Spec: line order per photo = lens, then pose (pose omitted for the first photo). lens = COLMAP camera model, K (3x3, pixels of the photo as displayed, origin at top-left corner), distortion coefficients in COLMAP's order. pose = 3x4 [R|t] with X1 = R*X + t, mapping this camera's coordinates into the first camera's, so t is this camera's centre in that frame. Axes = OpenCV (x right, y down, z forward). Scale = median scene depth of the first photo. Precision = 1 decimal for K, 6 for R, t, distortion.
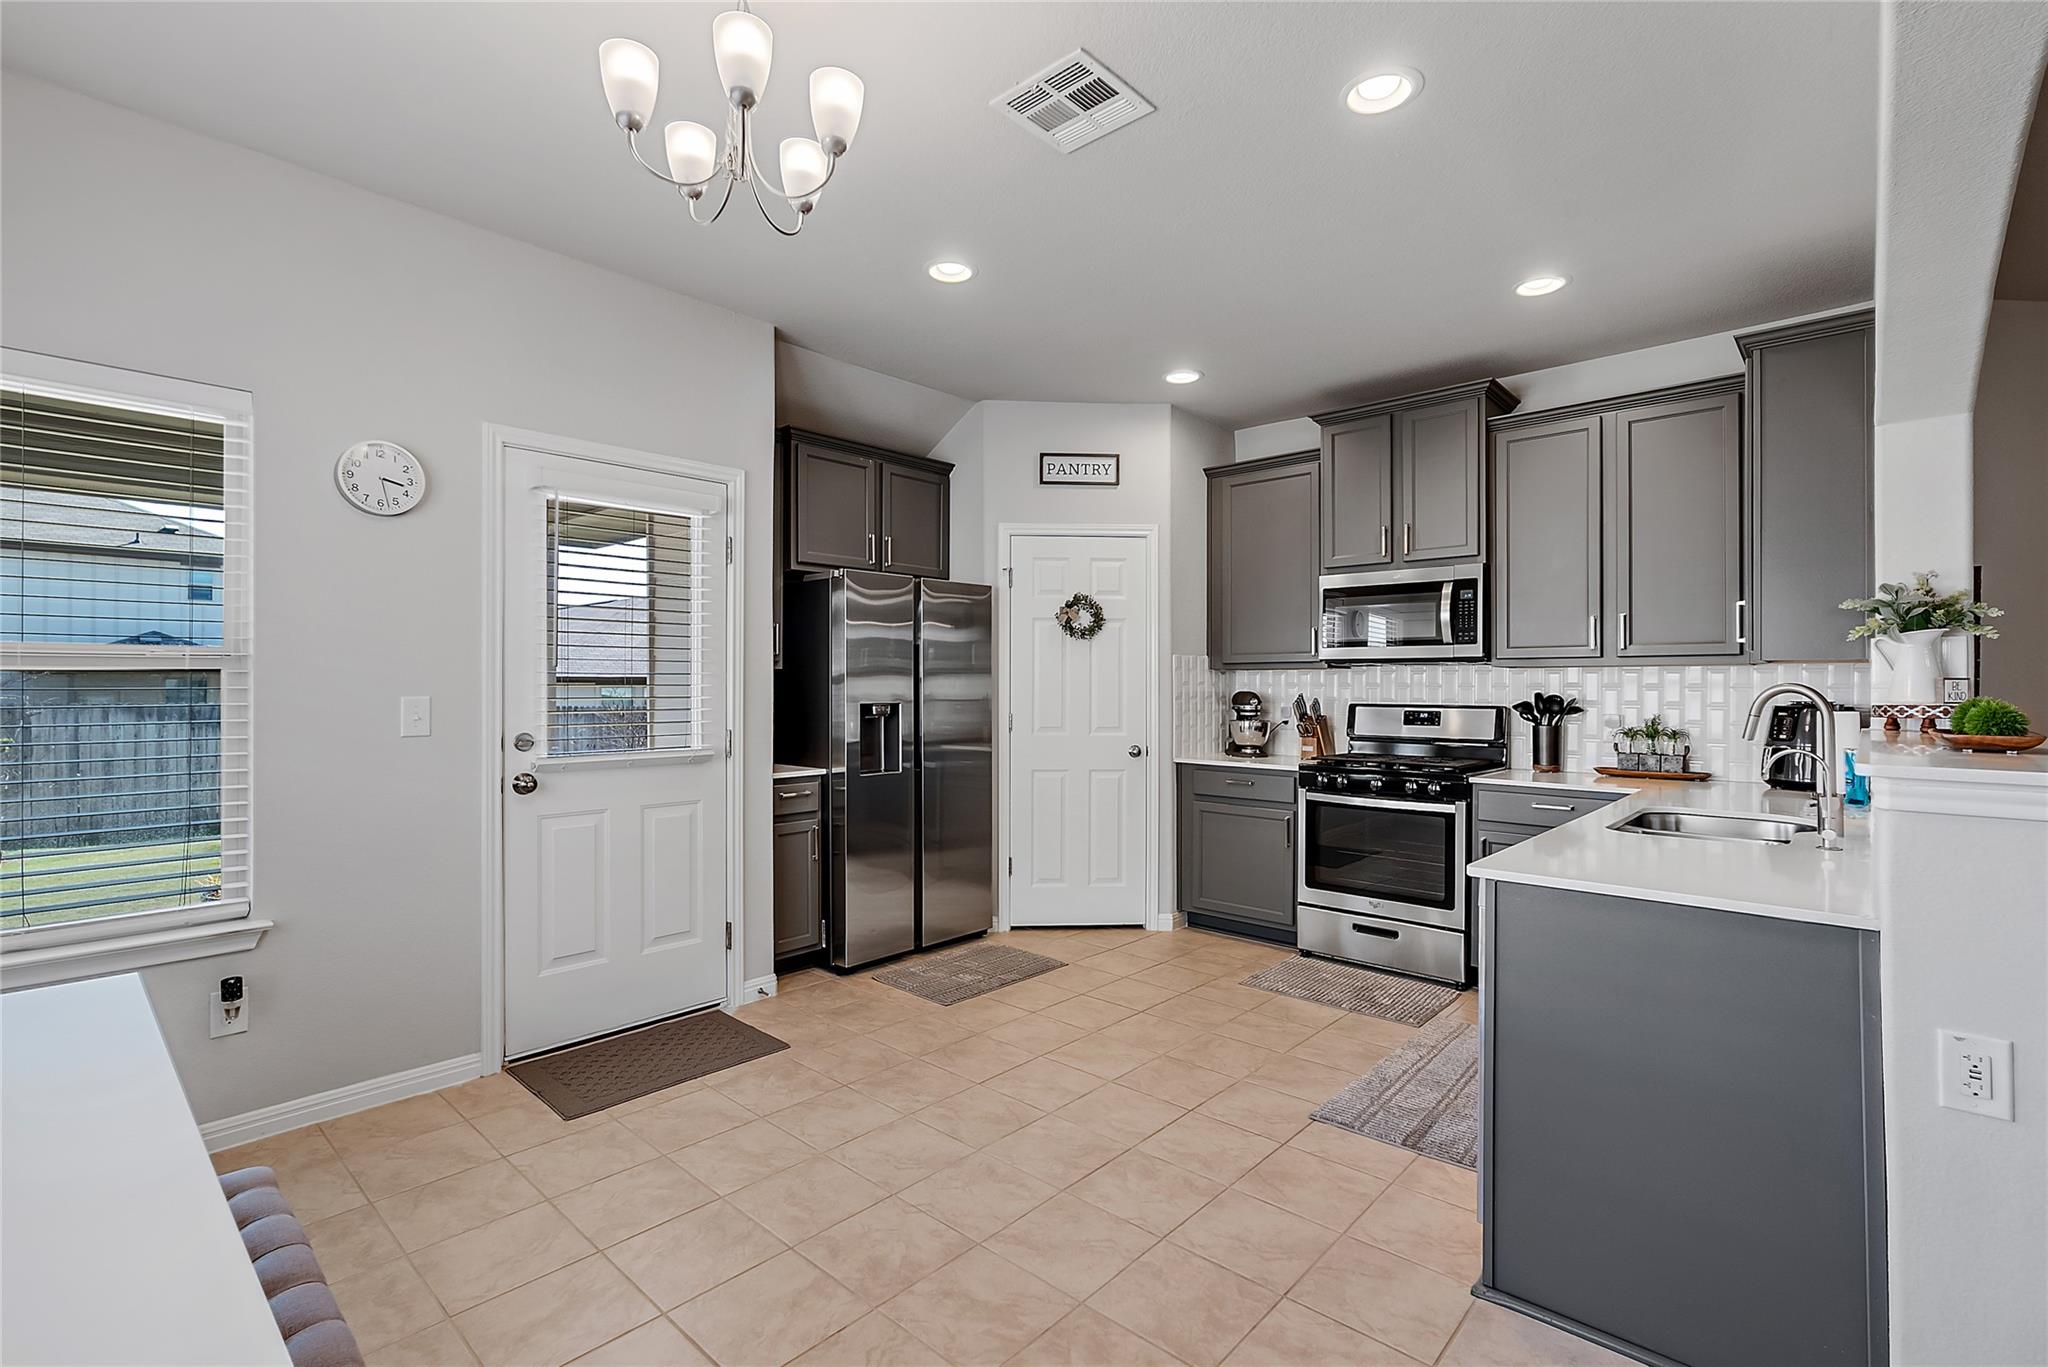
lens RADIAL K [[932.8, 0, 1035.4], [0, 932.8, 684.9], [0, 0, 1]] dist [-0.014177, 0.003004]
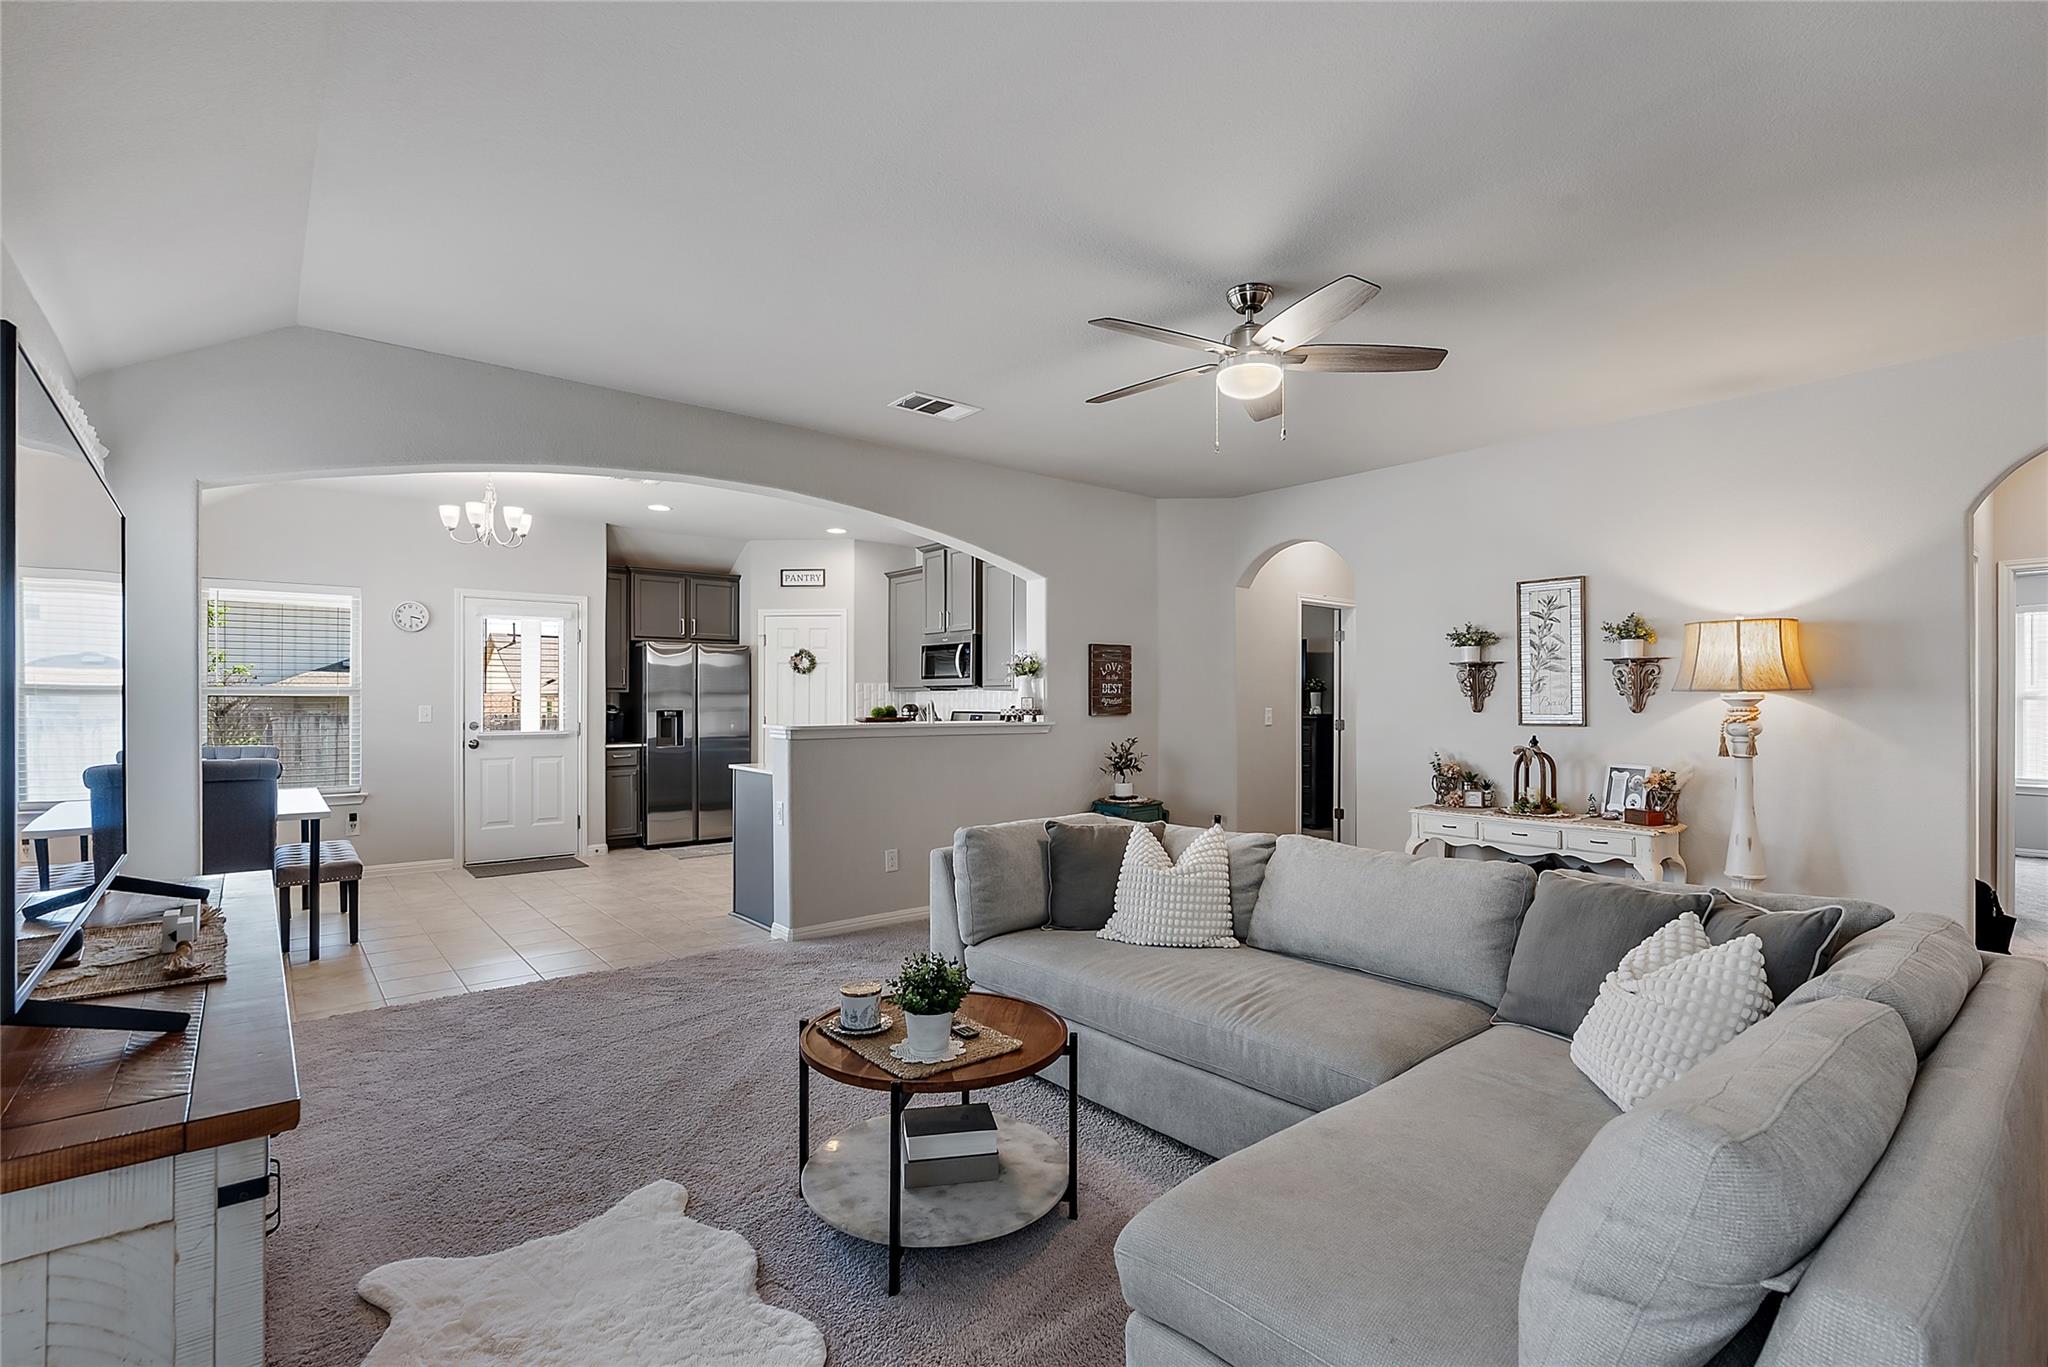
lens RADIAL K [[932.8, 0, 1018.2], [0, 932.8, 697.5], [0, 0, 1]] dist [-0.014177, 0.003004]
pose [[0.989341, -0.001221, -0.145609, 0.809884], [0.000727, 0.999994, -0.003447, 0.000470], [0.145613, 0.003304, 0.989336, -0.778827]]
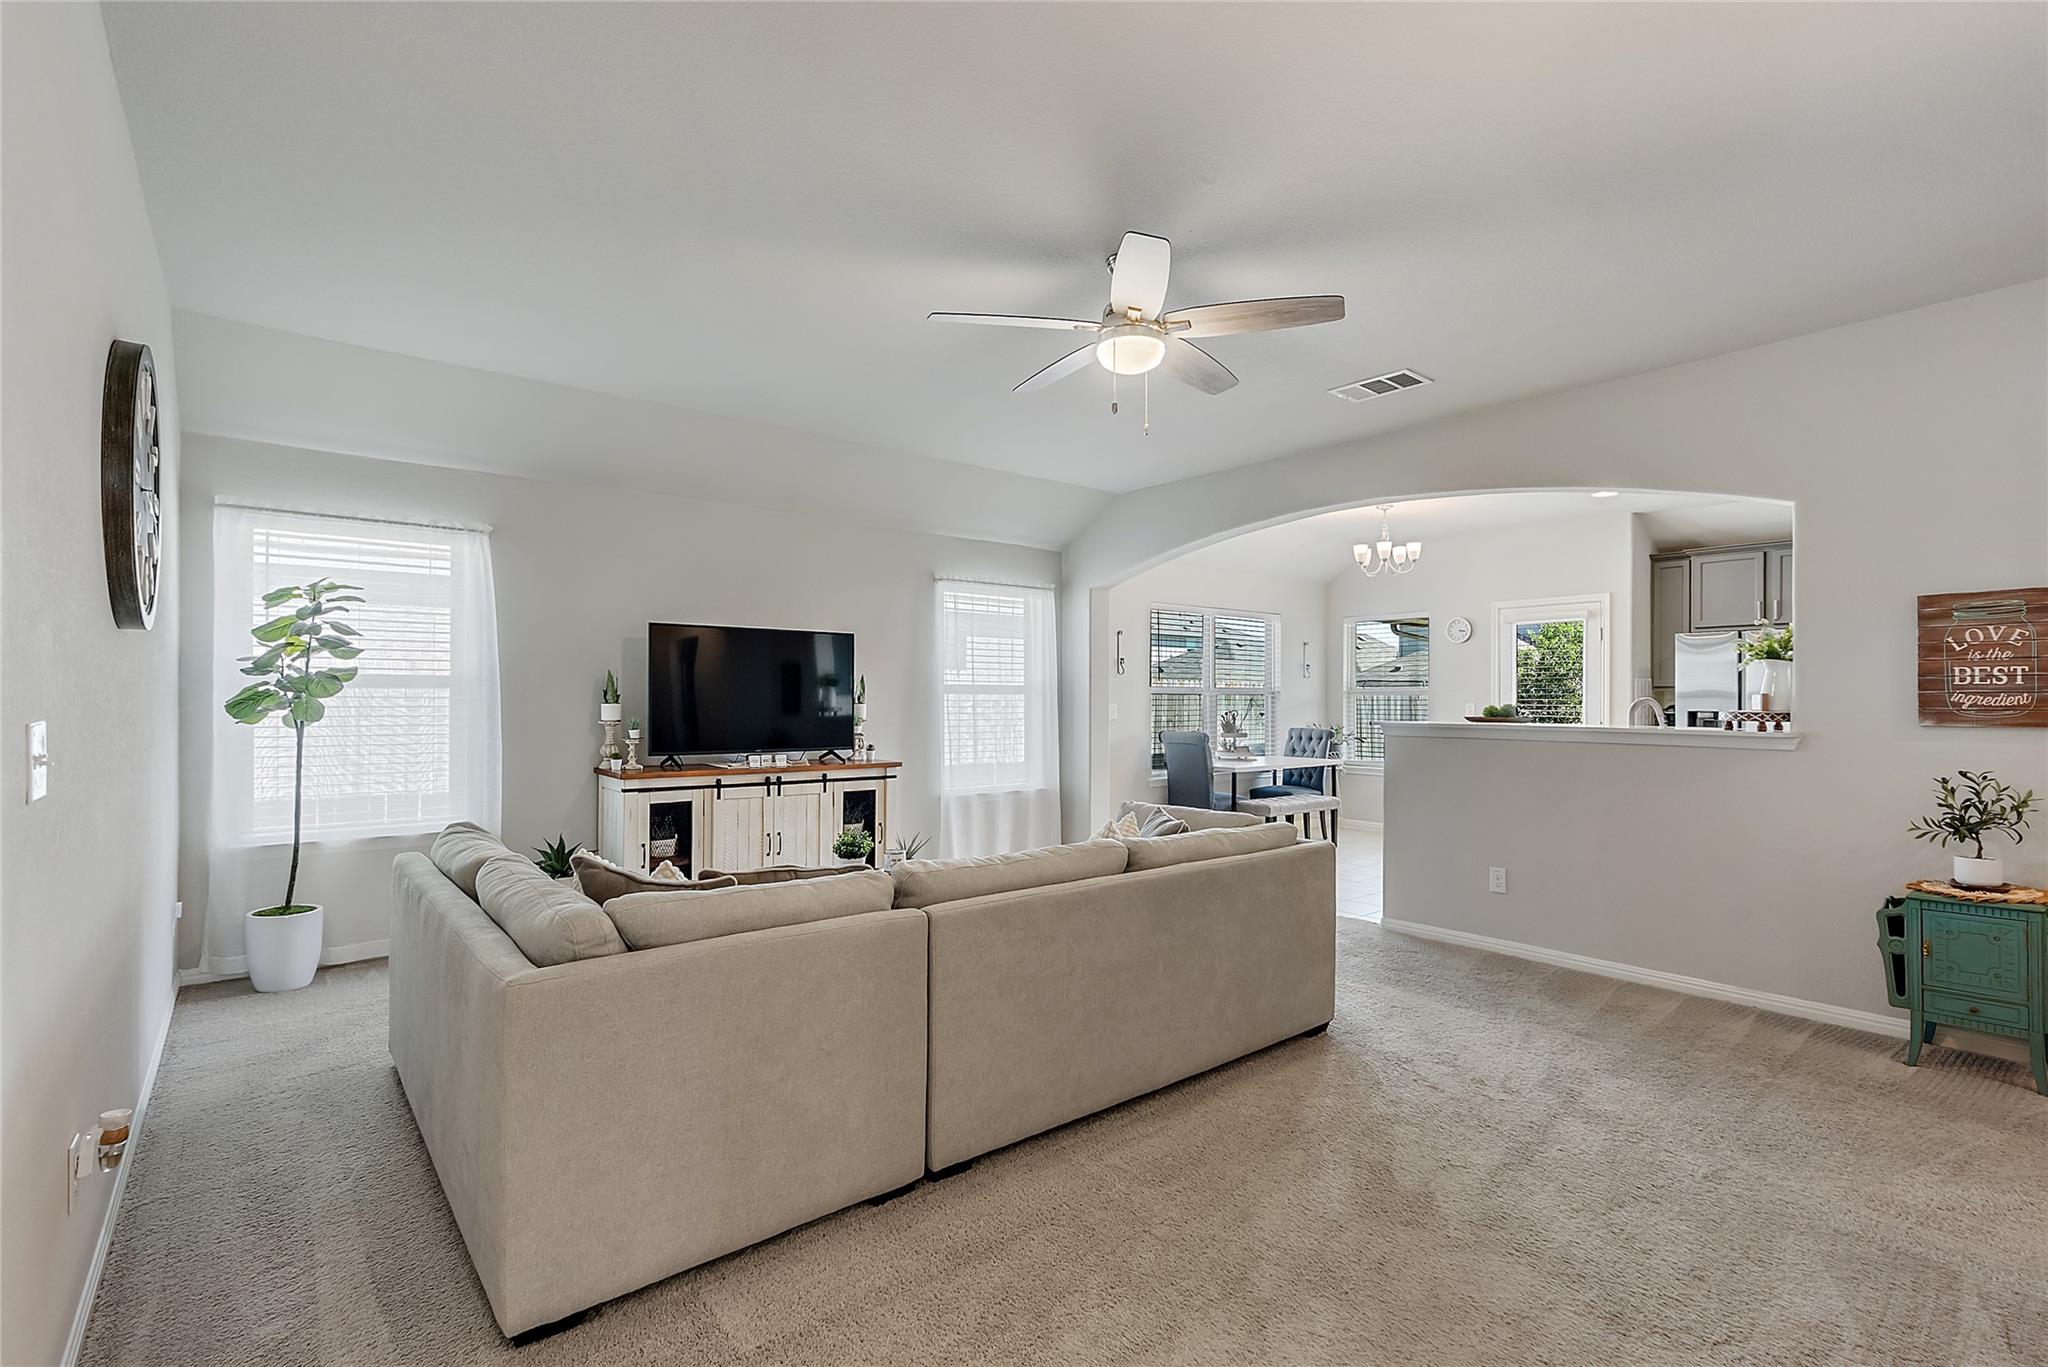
lens RADIAL K [[932.8, 0, 1020.8], [0, 932.8, 690.6], [0, 0, 1]] dist [-0.014177, 0.003004]
pose [[-0.141999, -0.009904, -0.989817, 1.580046], [-0.002841, 0.999950, -0.009598, 0.003238], [0.989863, 0.001450, -0.142020, -0.008046]]
